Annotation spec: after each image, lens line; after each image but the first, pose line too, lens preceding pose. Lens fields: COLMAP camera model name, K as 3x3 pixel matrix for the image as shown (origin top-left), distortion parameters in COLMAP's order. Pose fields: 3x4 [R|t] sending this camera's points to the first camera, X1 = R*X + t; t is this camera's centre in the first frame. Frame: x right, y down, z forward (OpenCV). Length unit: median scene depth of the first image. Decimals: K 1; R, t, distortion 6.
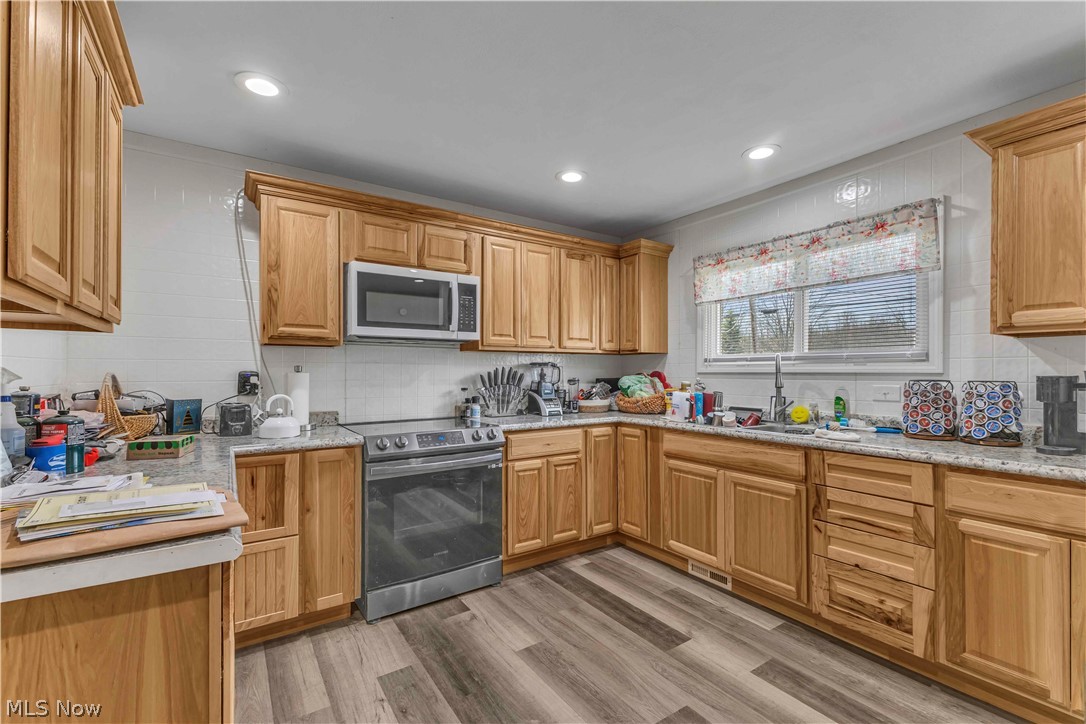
lens RADIAL K [[471.3, 0, 549.8], [0, 471.3, 368.6], [0, 0, 1]] dist [0.010555, -0.002093]
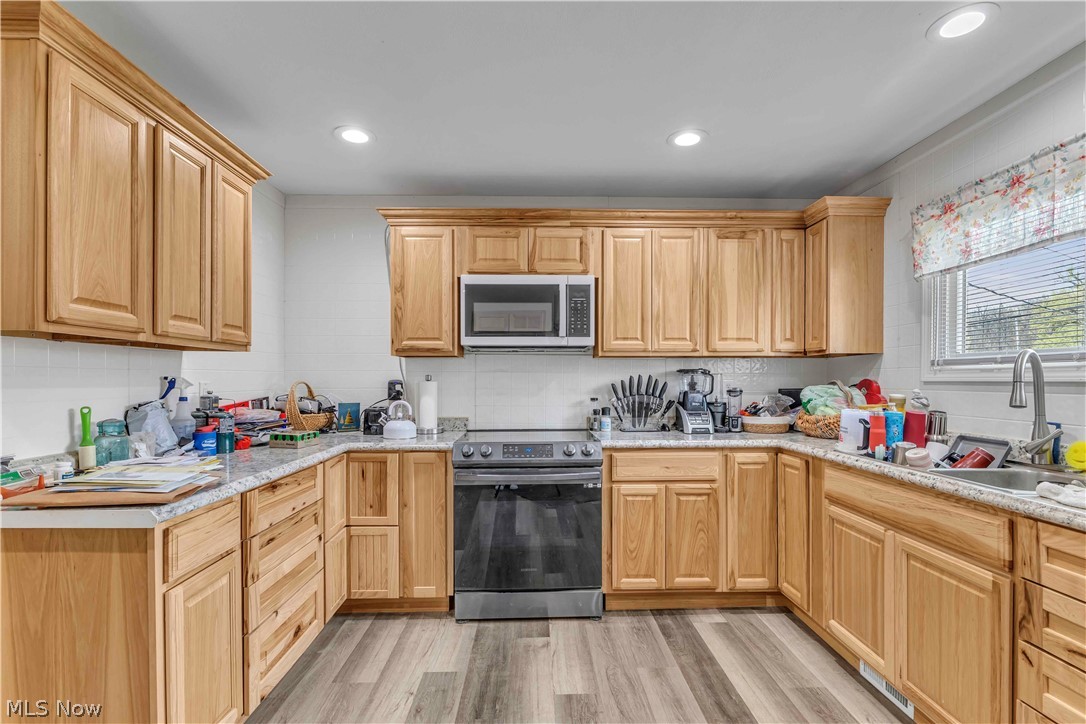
lens RADIAL K [[506.6, 0, 549.0], [0, 506.6, 379.3], [0, 0, 1]] dist [0.000111, -0.001060]
pose [[0.840447, -0.001416, -0.541892, 0.345043], [0.004221, 0.999983, 0.003934, 0.000433], [0.541877, -0.005593, 0.840439, 0.153301]]
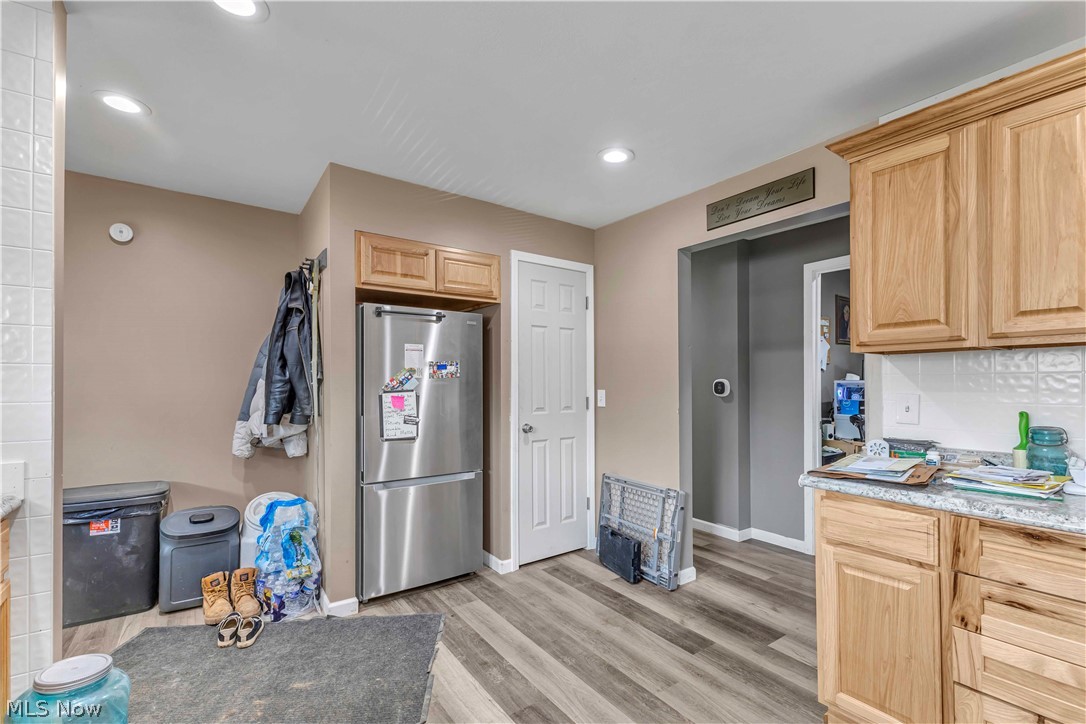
lens RADIAL K [[471.3, 0, 542.9], [0, 471.3, 385.3], [0, 0, 1]] dist [0.010555, -0.002093]
pose [[-0.999540, -0.000846, -0.030317, 0.140873], [-0.000563, 0.999956, -0.009326, 0.007786], [0.030324, -0.009305, -0.999497, 0.993791]]
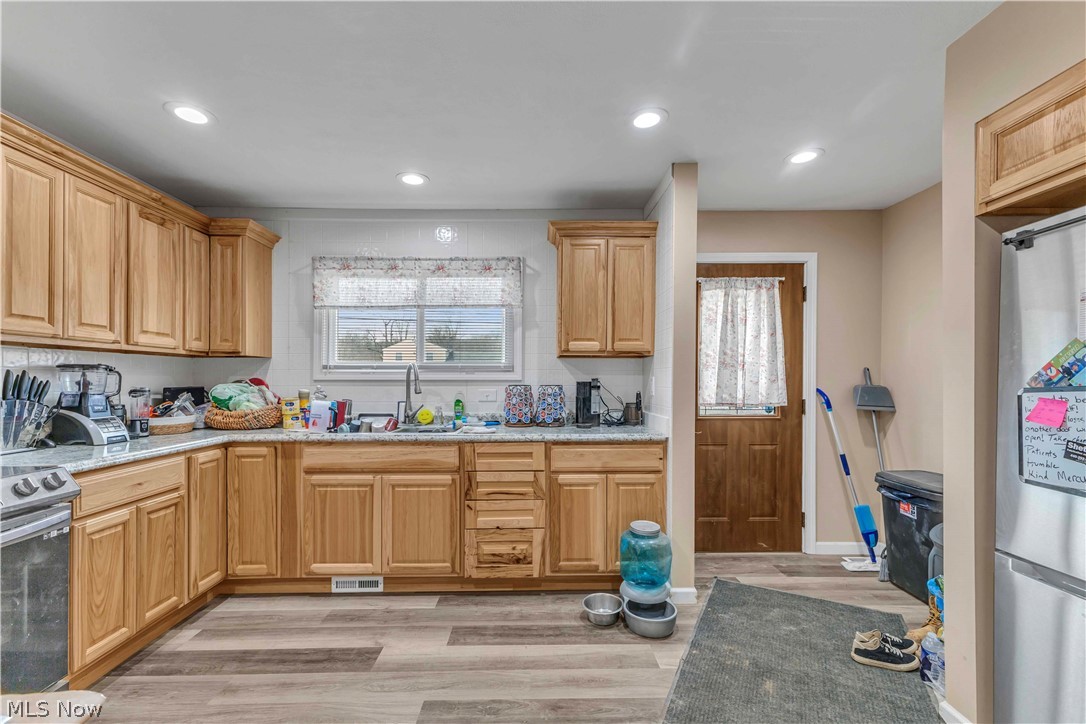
lens RADIAL K [[471.3, 0, 543.0], [0, 471.3, 375.2], [0, 0, 1]] dist [0.010555, -0.002093]
pose [[0.549388, 0.008164, 0.835528, -0.292705], [-0.005739, 0.999966, -0.005997, 0.002661], [-0.835548, -0.001501, 0.549416, 0.143697]]
